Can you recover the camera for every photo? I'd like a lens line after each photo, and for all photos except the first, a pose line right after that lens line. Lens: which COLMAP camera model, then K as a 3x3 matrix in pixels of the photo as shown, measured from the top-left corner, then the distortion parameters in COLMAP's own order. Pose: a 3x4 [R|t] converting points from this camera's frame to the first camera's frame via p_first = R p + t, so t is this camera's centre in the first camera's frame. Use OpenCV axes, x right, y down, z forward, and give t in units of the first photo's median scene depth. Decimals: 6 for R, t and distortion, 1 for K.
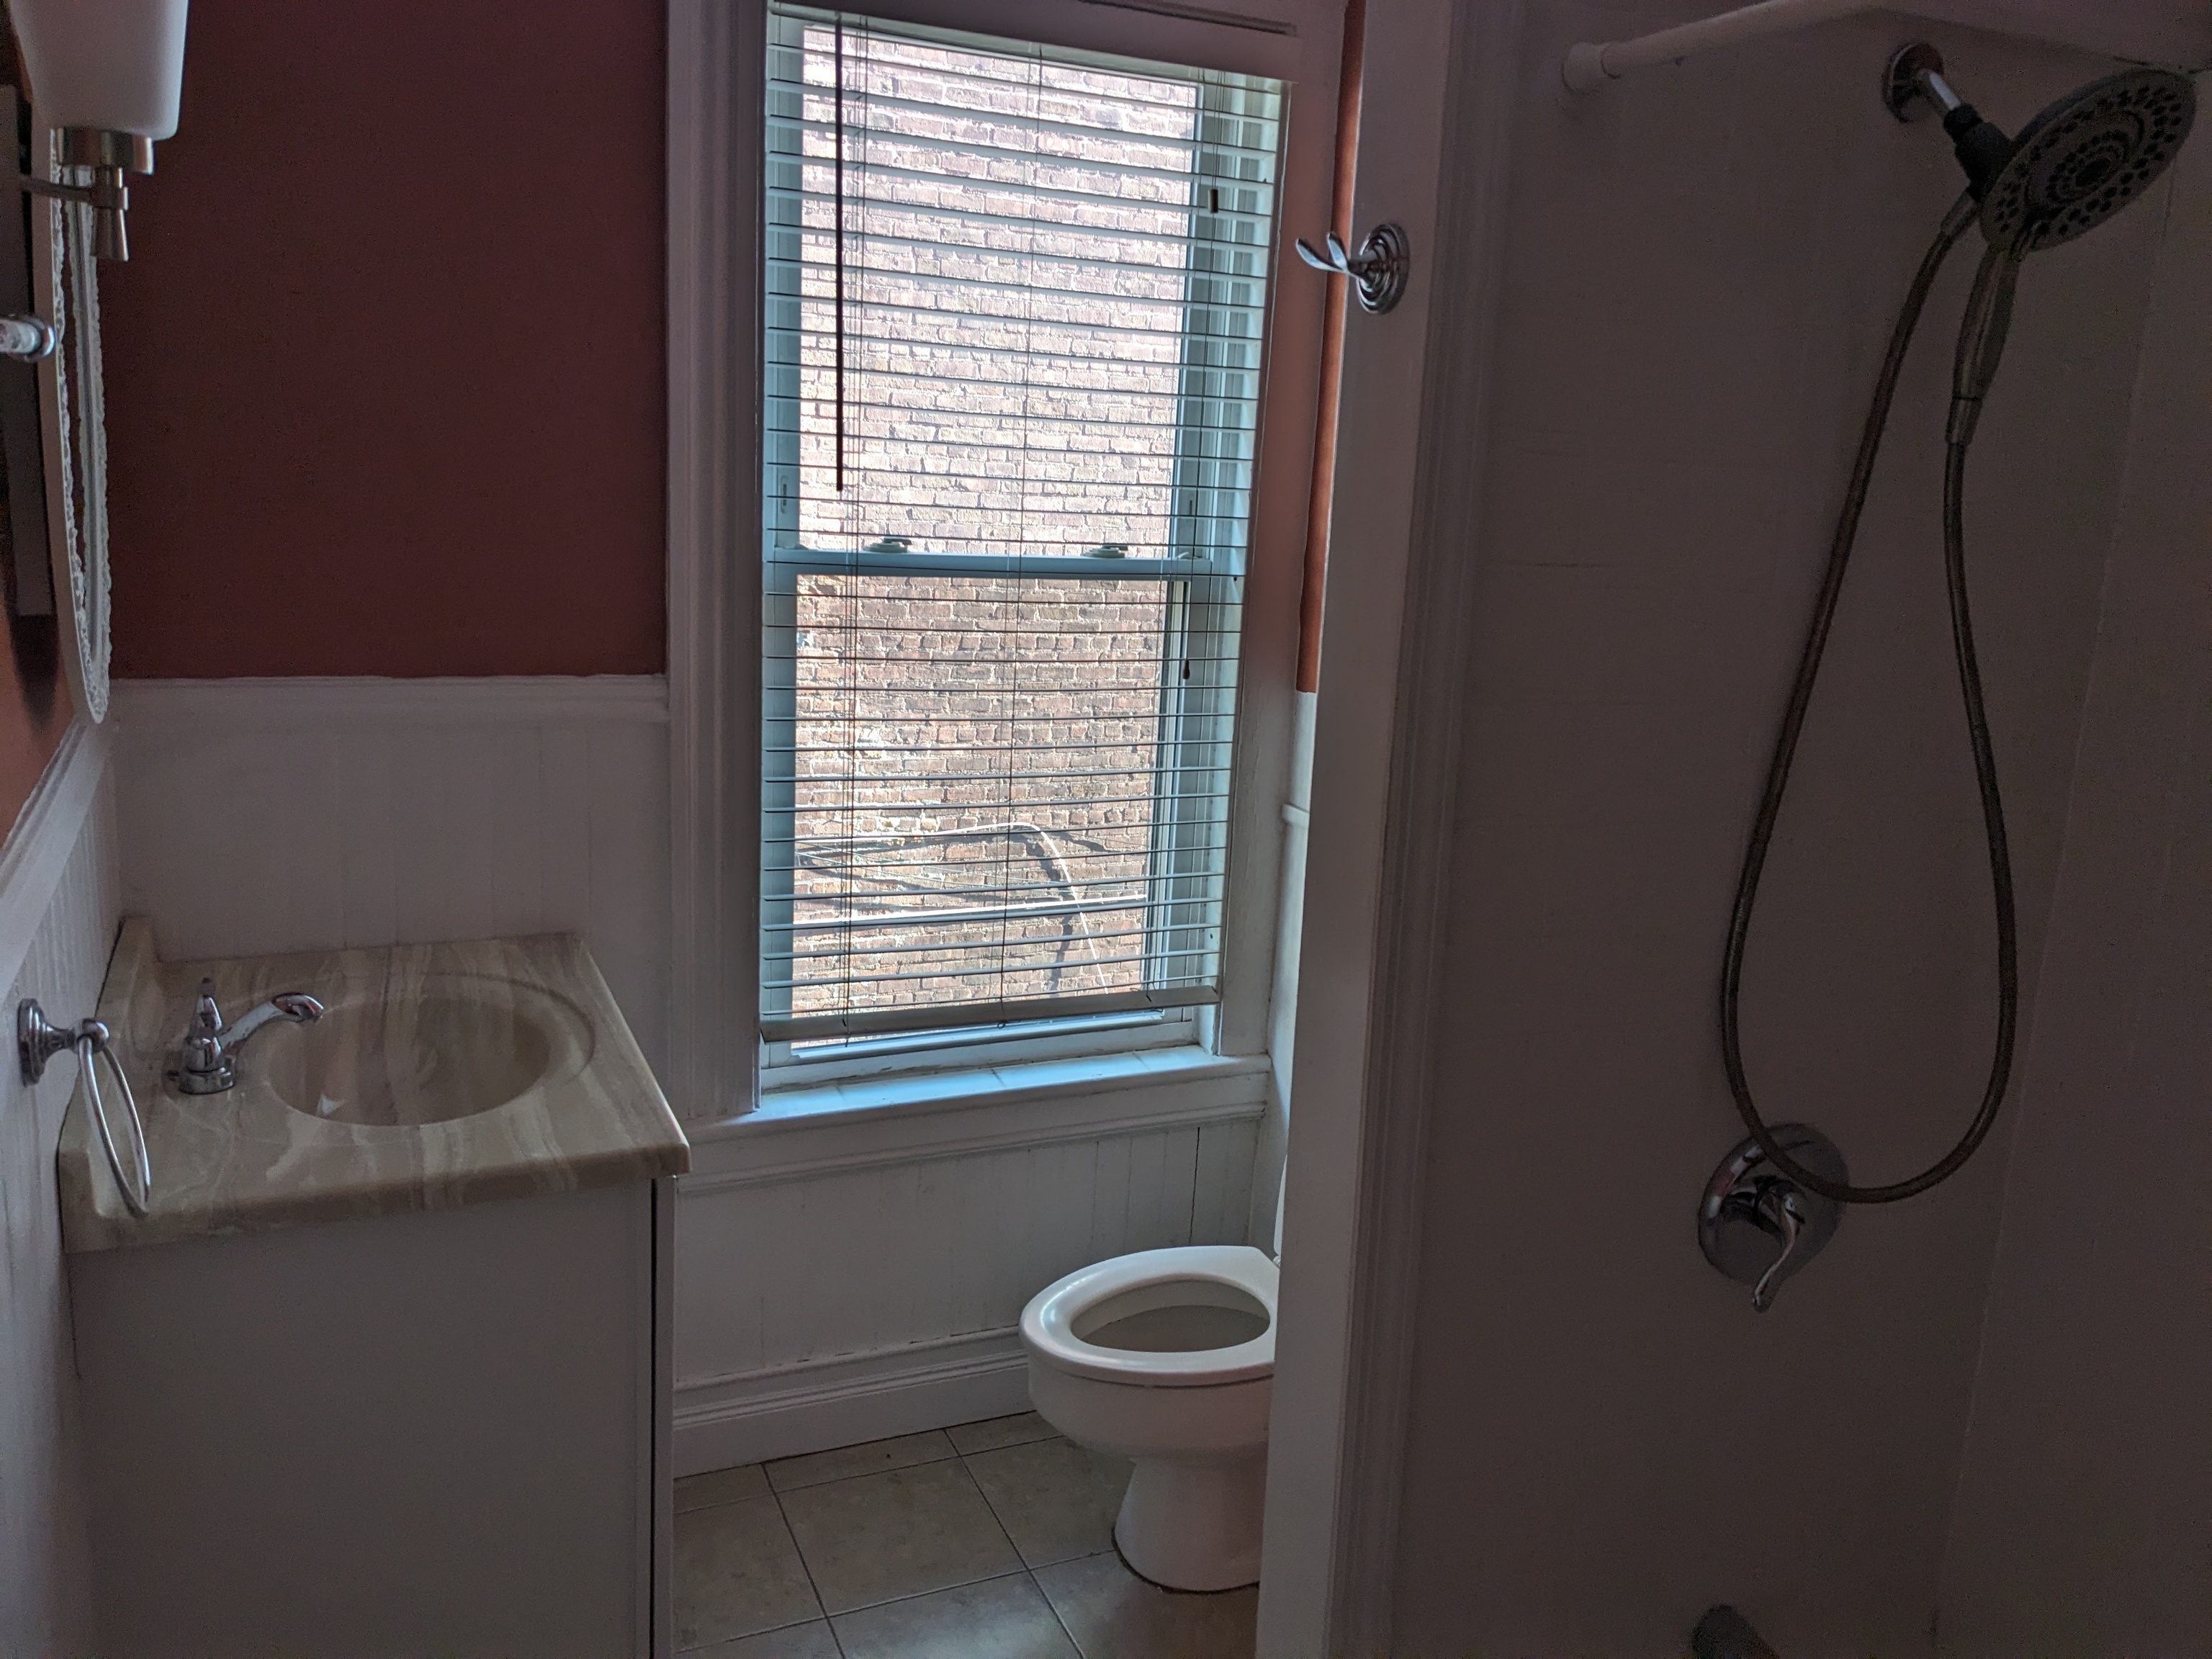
lens RADIAL K [[1773.4, 0, 1251.0], [0, 1773.4, 758.7], [0, 0, 1]] dist [0.035287, -0.077164]
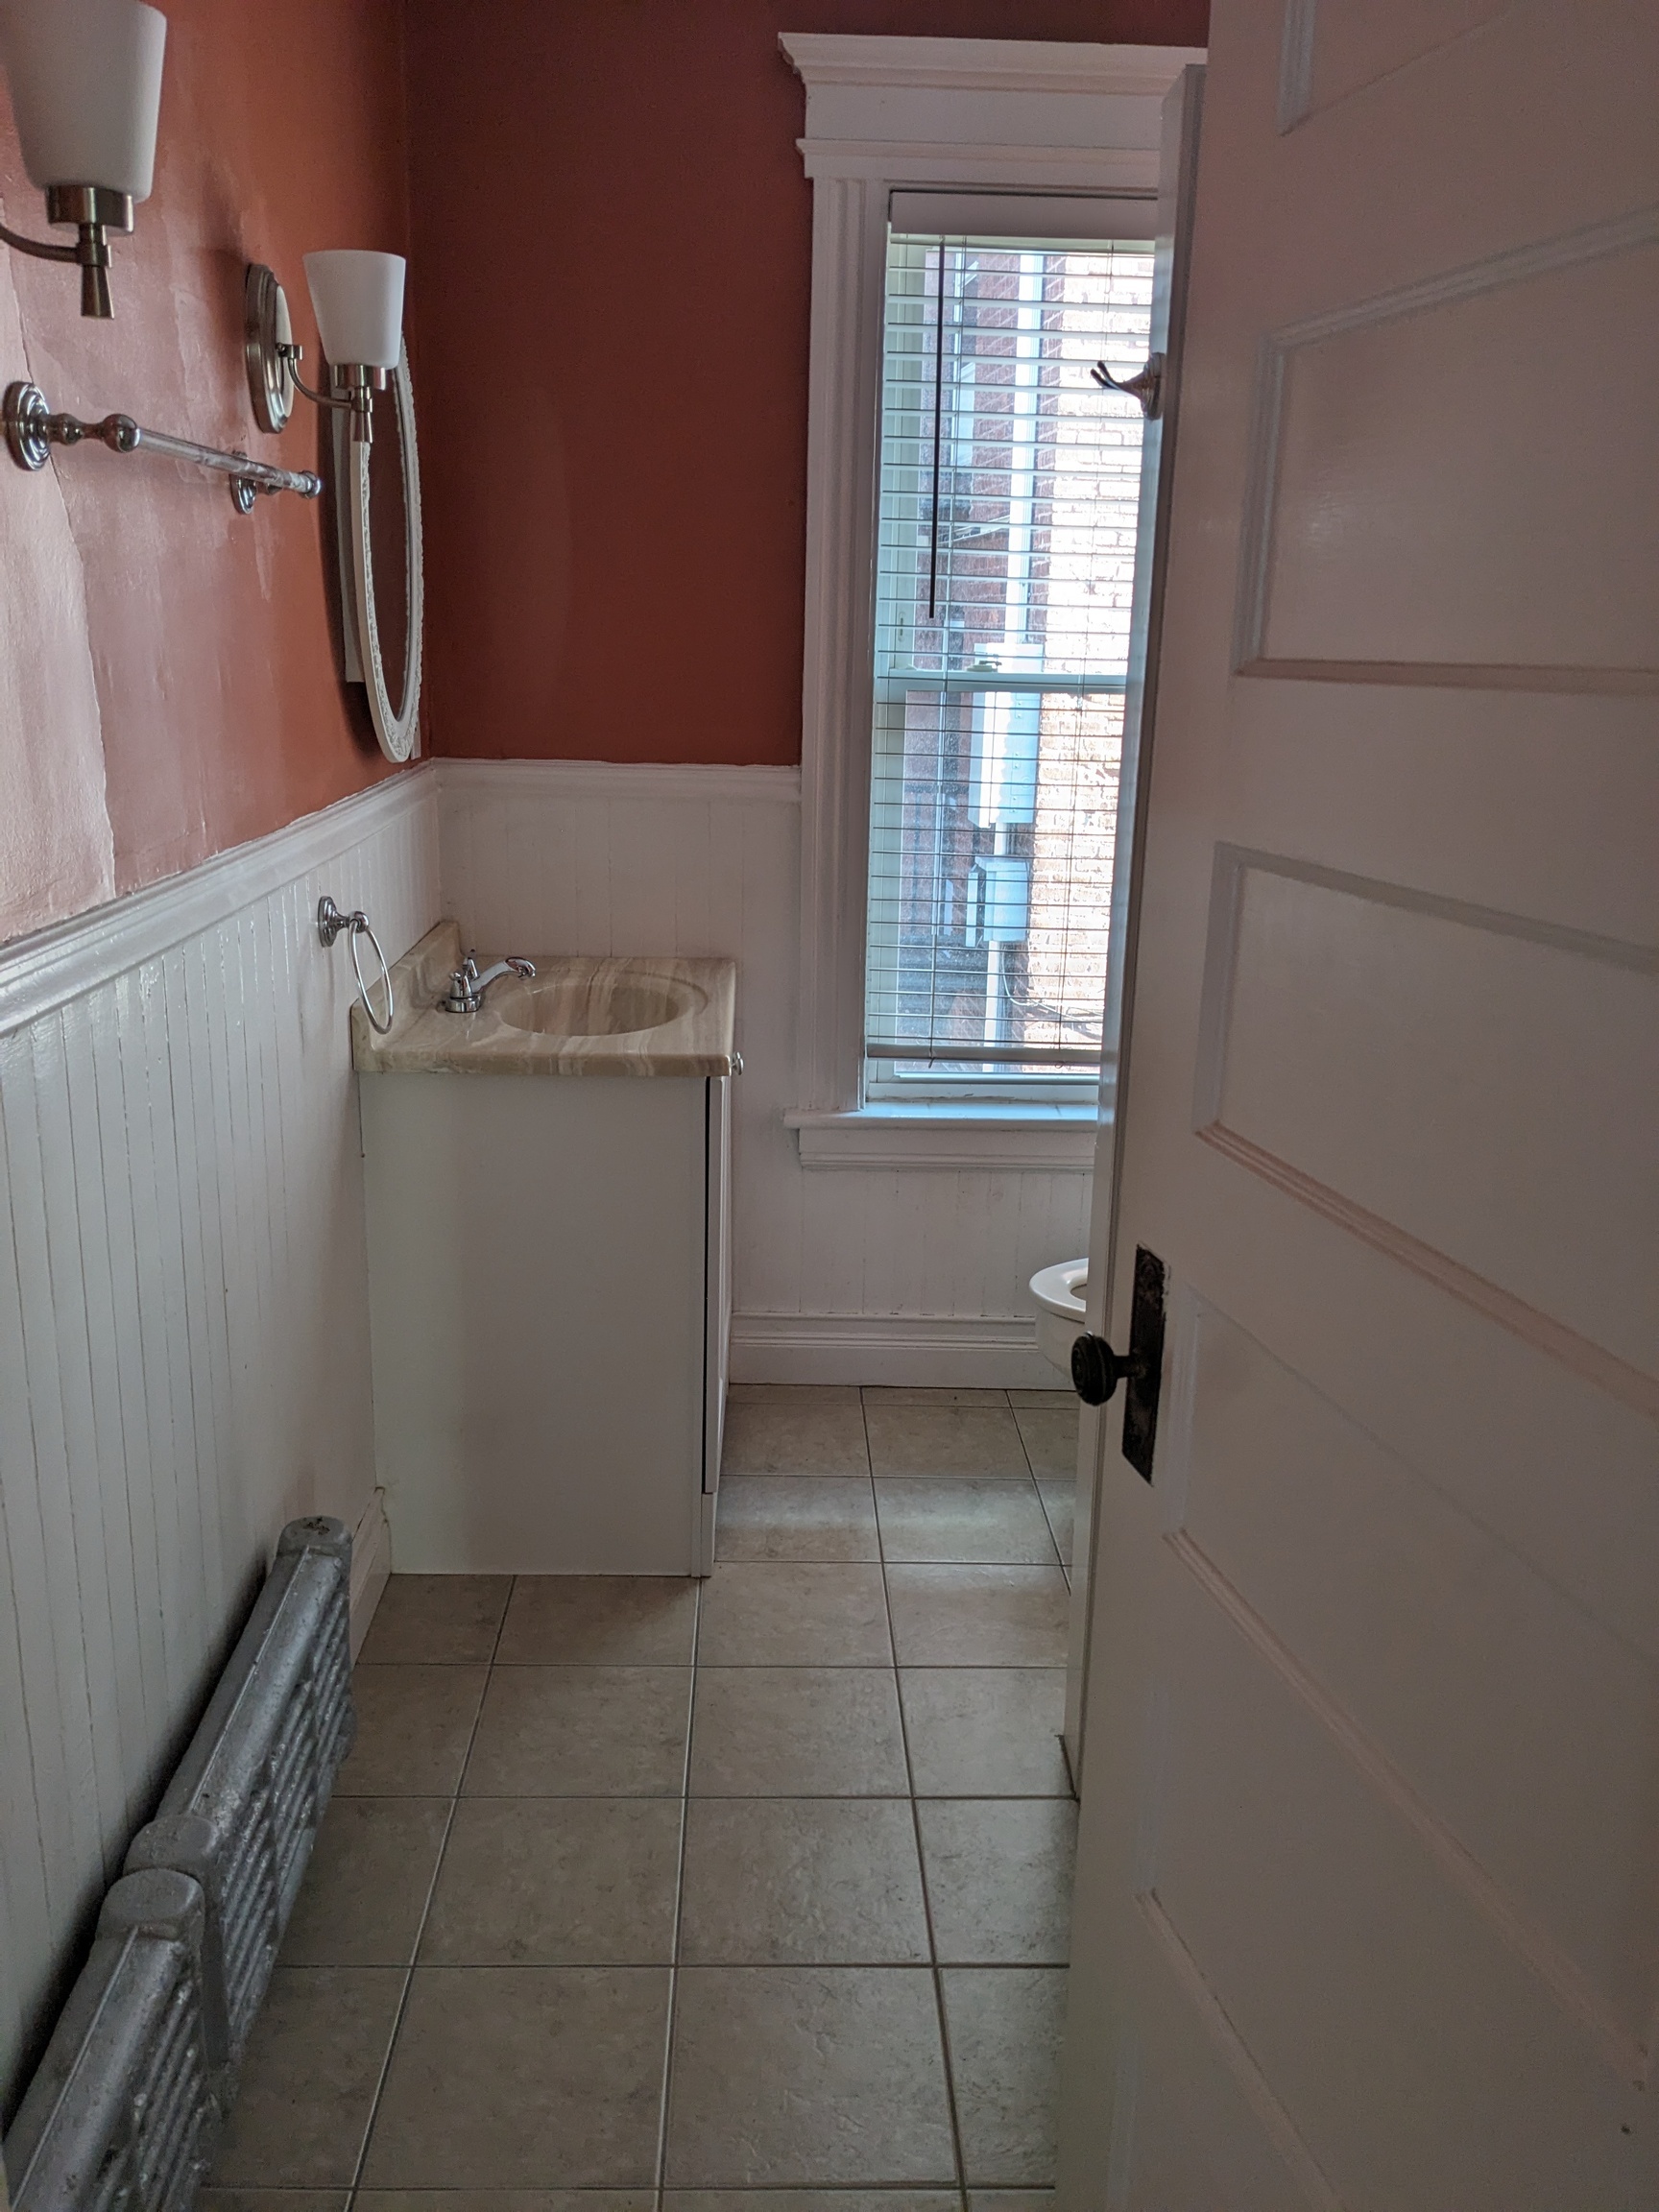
lens RADIAL K [[1742.4, 0, 829.5], [0, 1742.4, 1106.0], [0, 0, 1]] dist [-0.051380, -0.005995]
pose [[0.906952, 0.071005, -0.415206, 0.256198], [-0.040499, 0.995823, 0.081834, 0.102803], [0.419283, -0.057404, 0.906039, -0.178676]]
